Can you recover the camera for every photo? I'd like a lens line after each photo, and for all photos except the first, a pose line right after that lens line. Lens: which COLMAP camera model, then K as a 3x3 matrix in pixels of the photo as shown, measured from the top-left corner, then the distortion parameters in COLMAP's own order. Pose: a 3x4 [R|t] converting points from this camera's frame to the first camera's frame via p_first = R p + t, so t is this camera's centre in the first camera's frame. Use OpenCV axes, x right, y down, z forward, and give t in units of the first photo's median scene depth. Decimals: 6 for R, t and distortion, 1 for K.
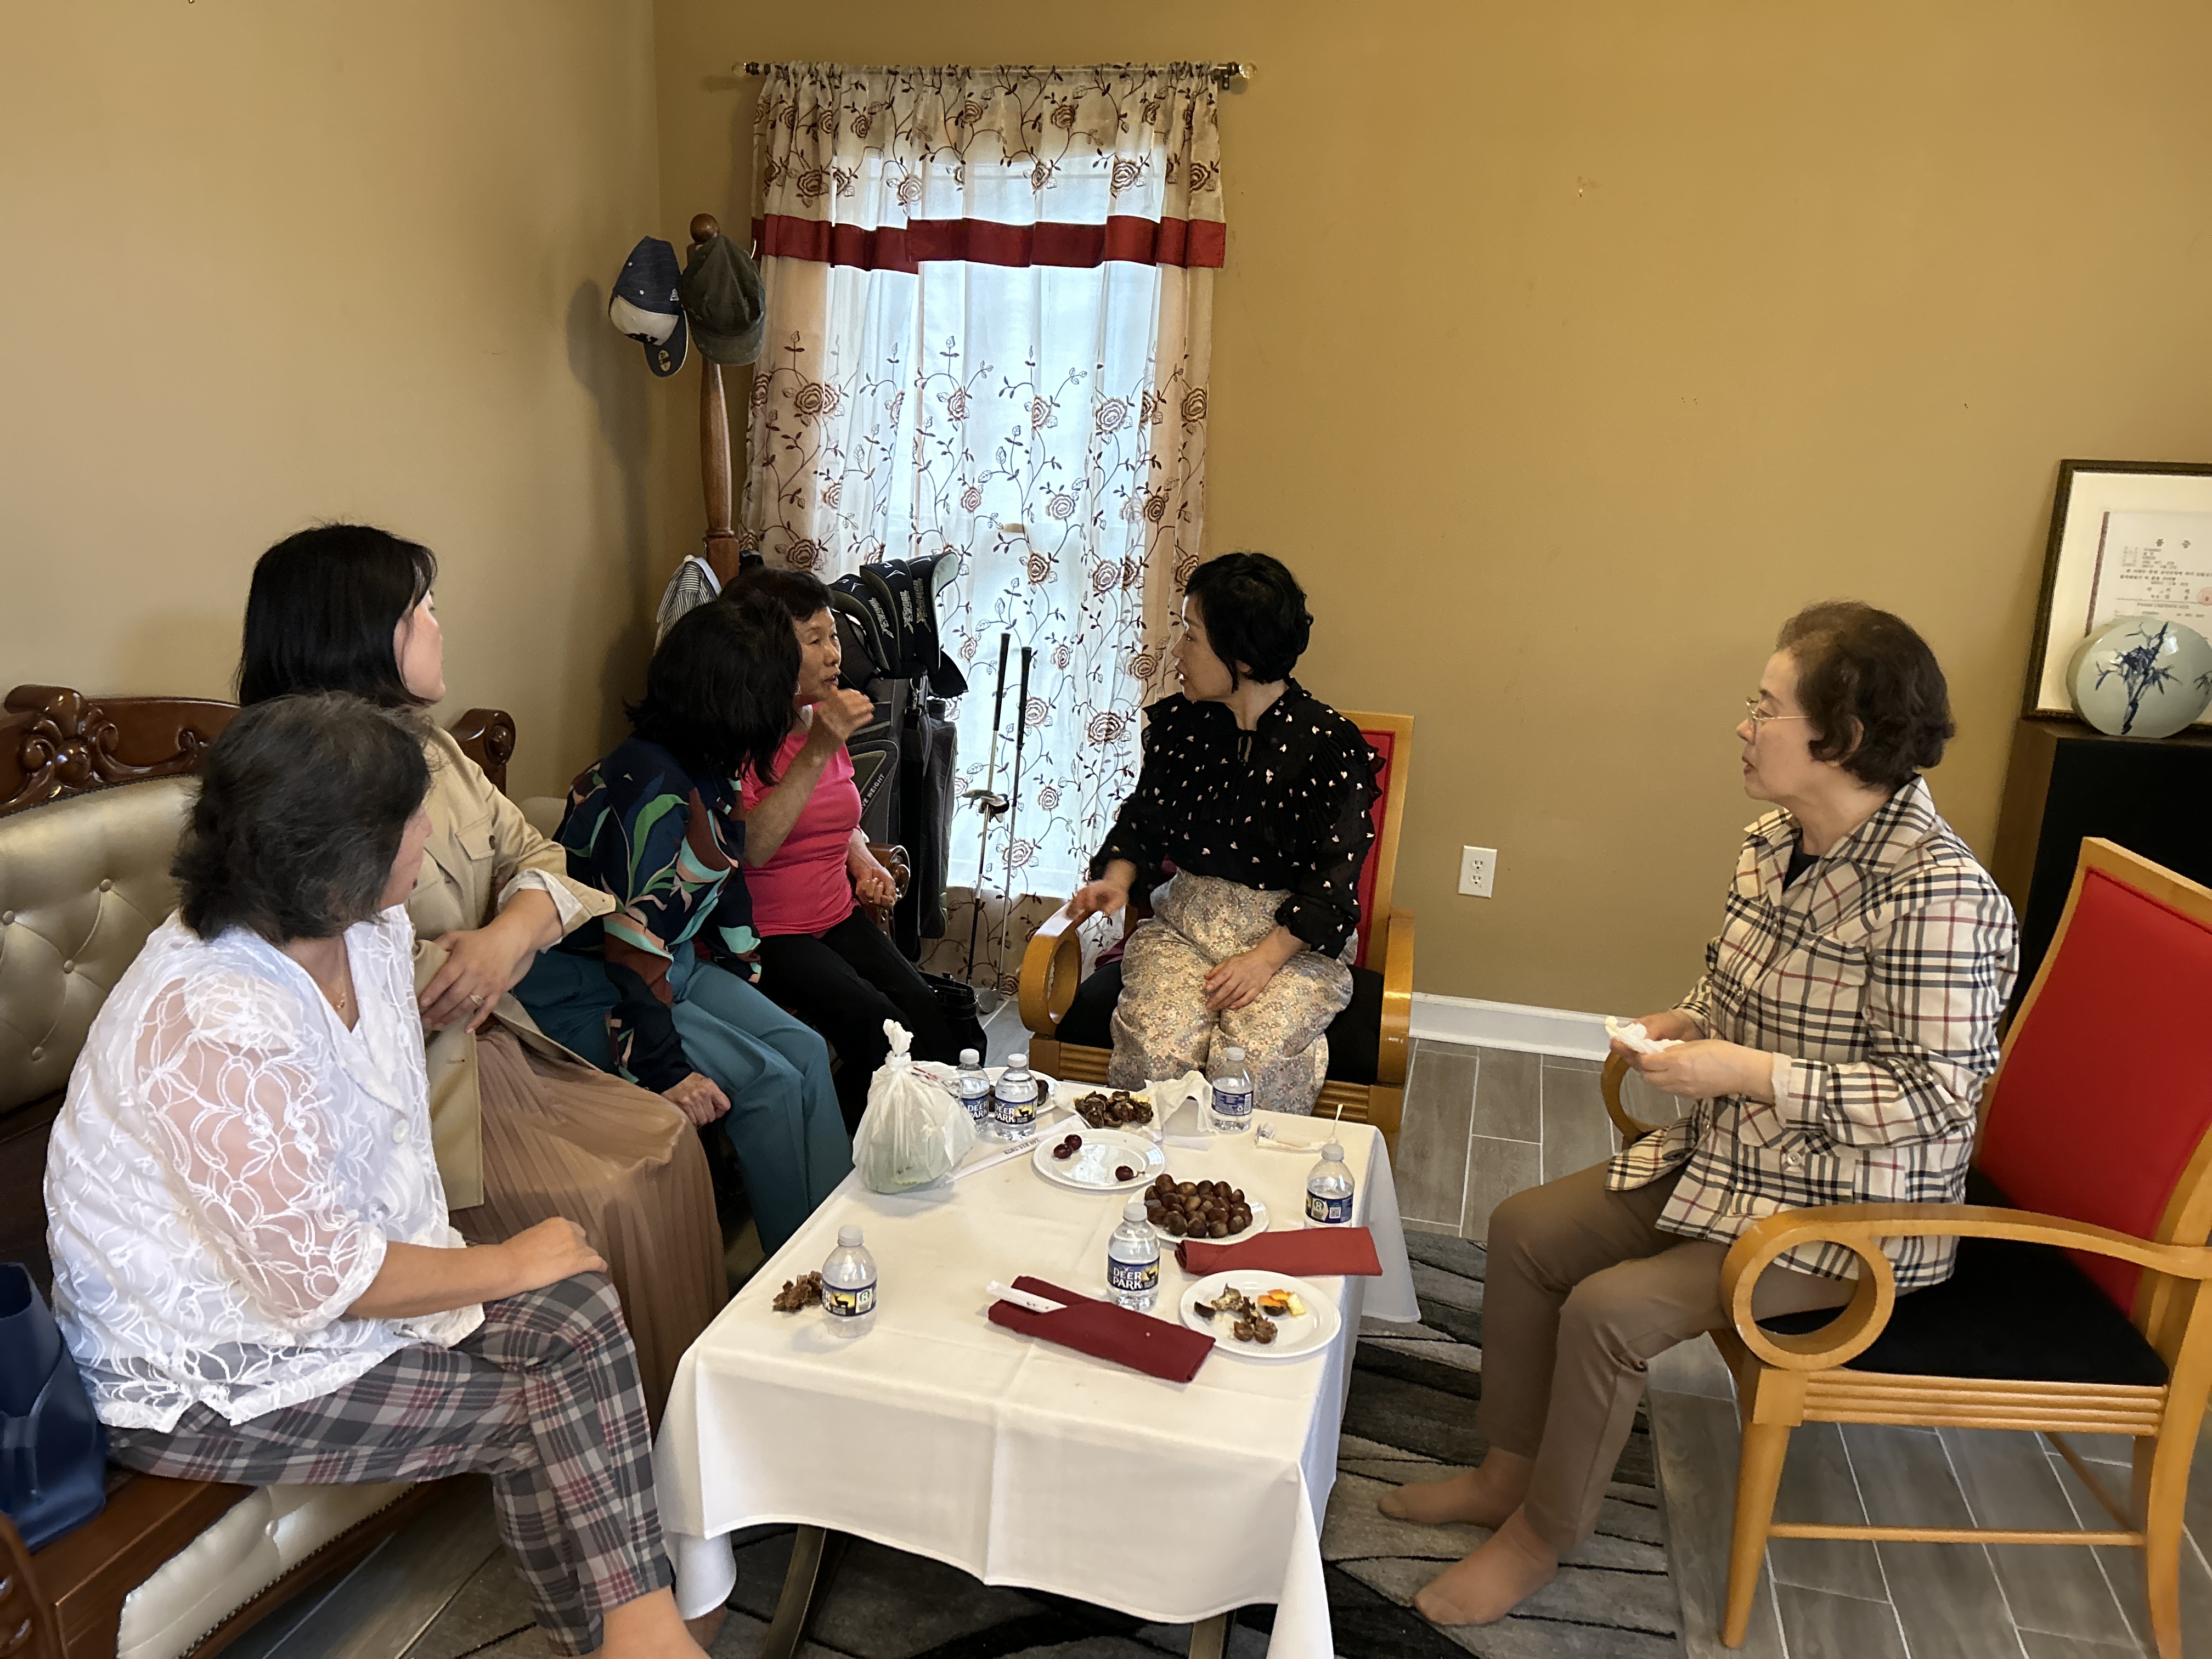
lens RADIAL K [[1660.4, 0, 1112.3], [0, 1660.4, 831.1], [0, 0, 1]] dist [0.050632, -0.055432]
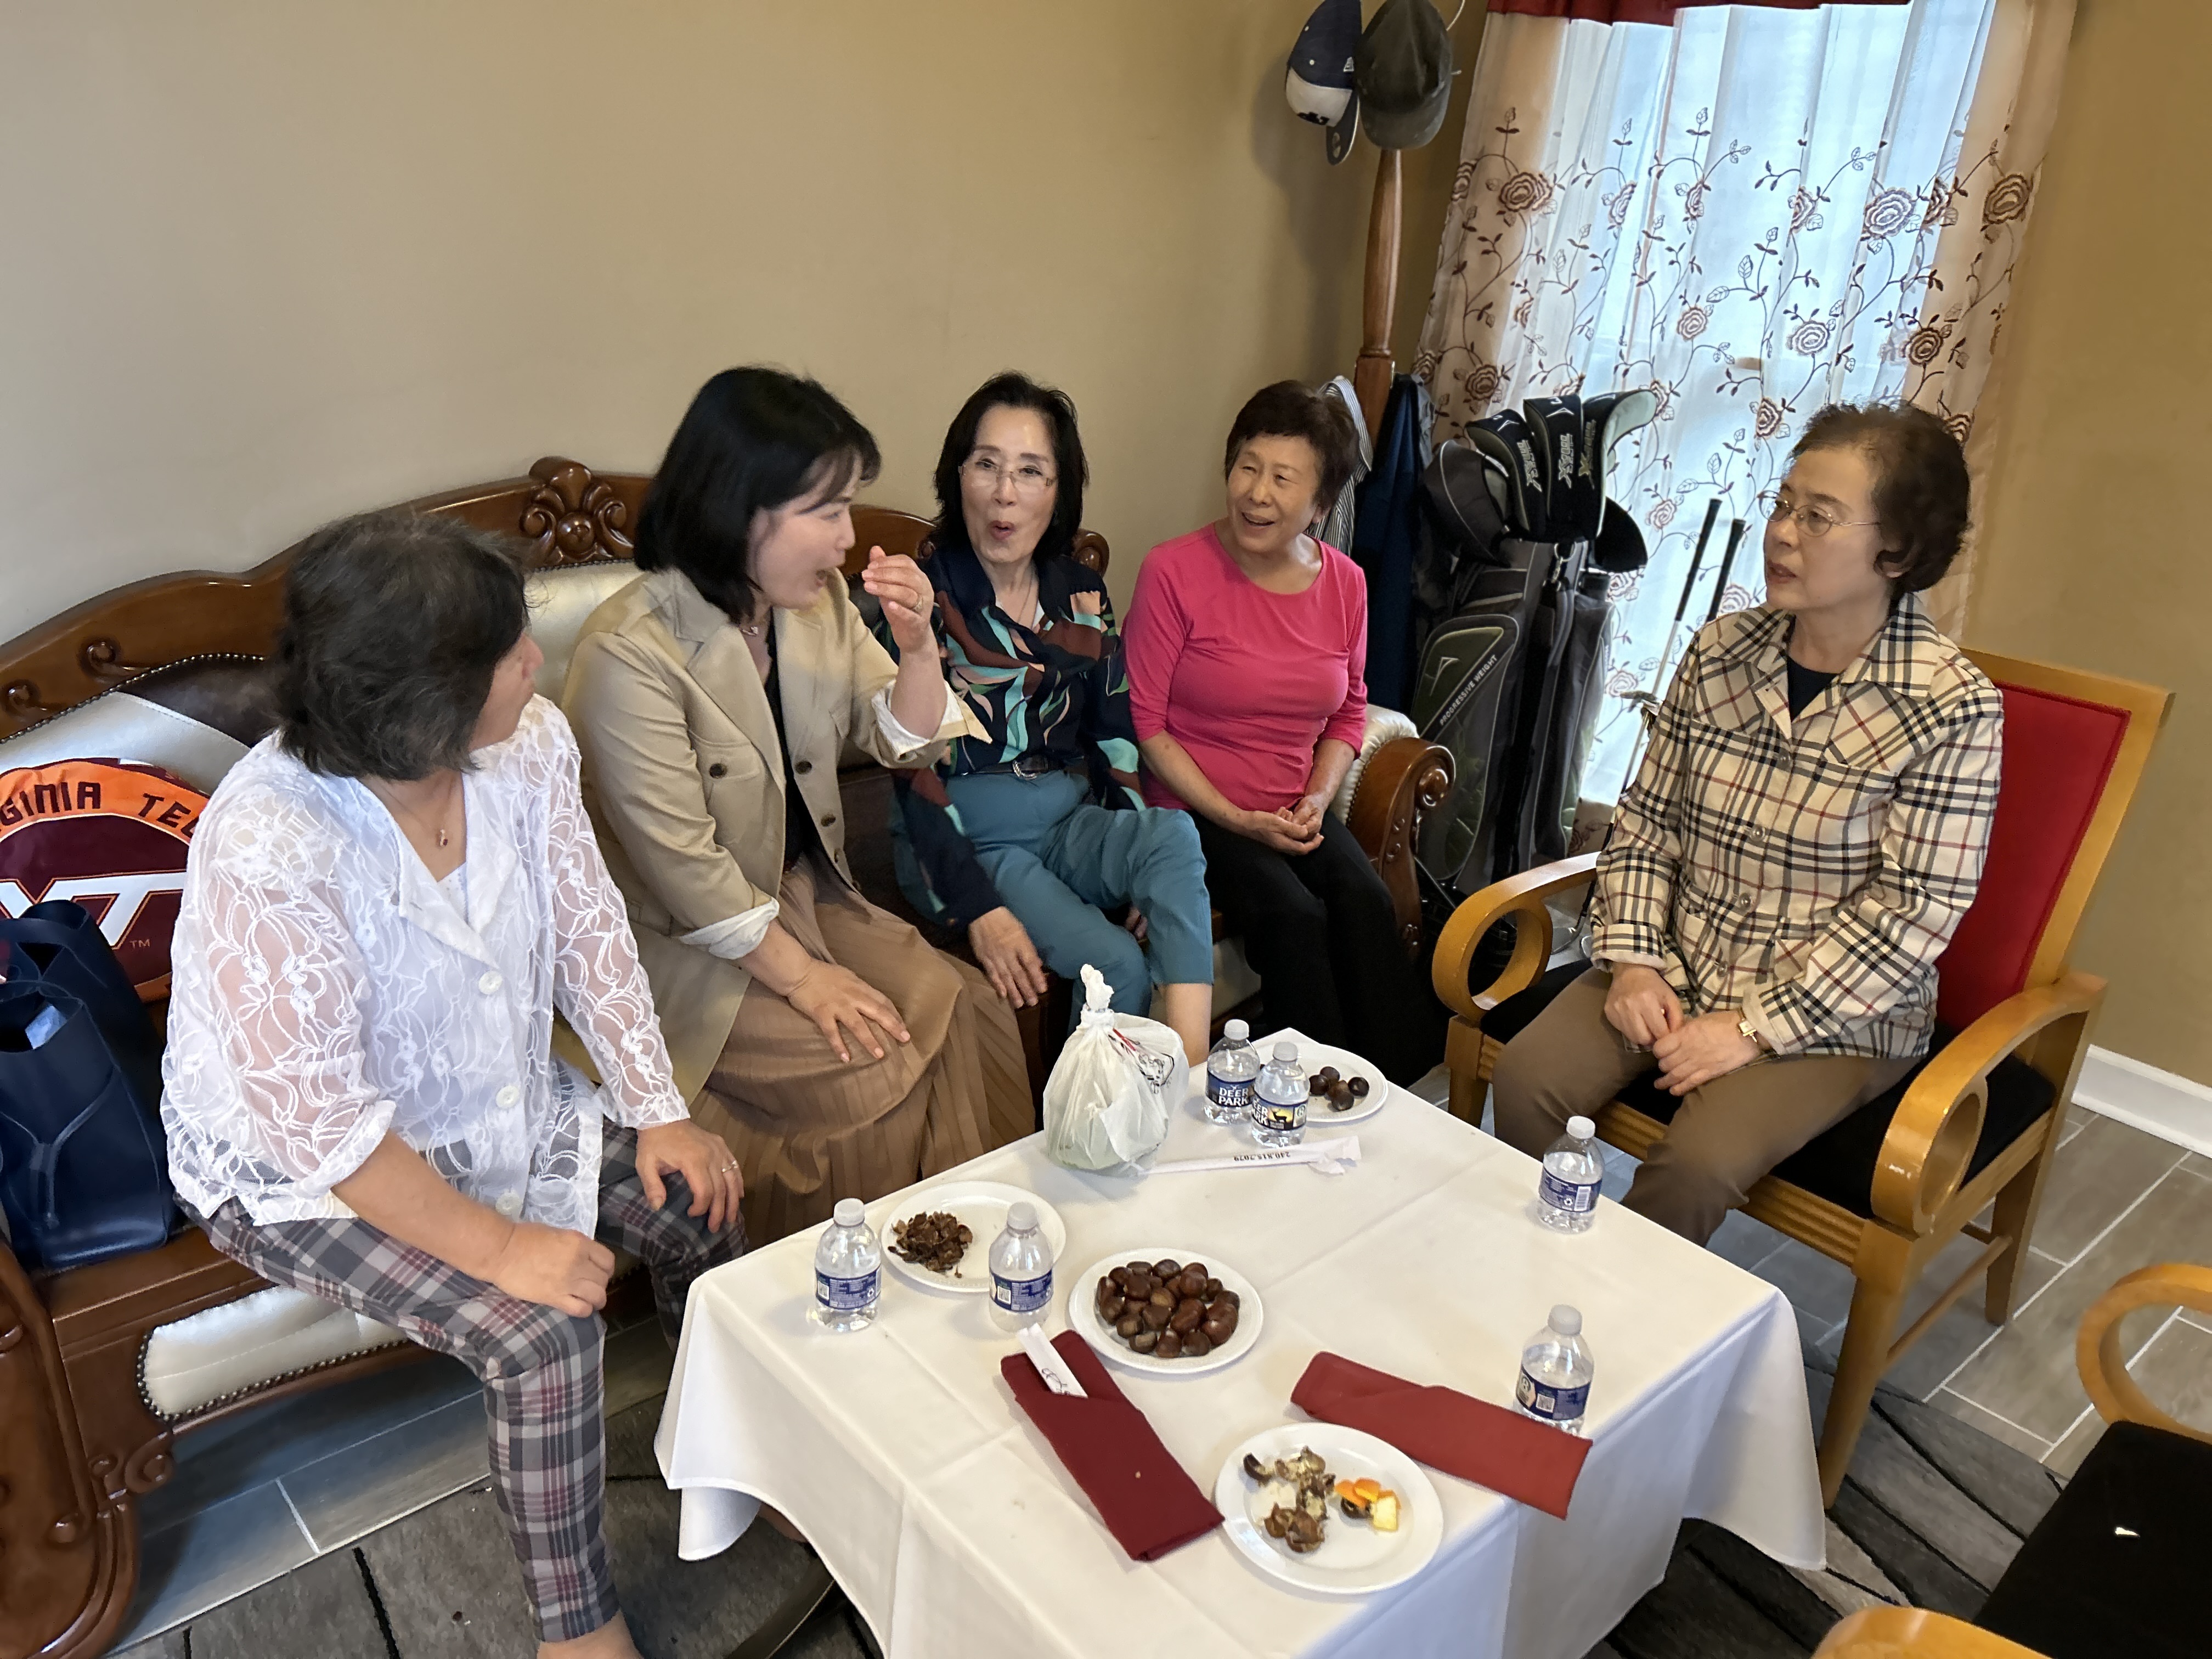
lens RADIAL K [[1659.2, 0, 1106.0], [0, 1659.2, 829.5], [0, 0, 1]] dist [0.067330, -0.089267]
pose [[0.823499, 0.204823, -0.529053, 0.161894], [-0.150928, 0.978041, 0.143722, -0.038647], [0.546873, -0.038506, 0.836329, 0.182049]]
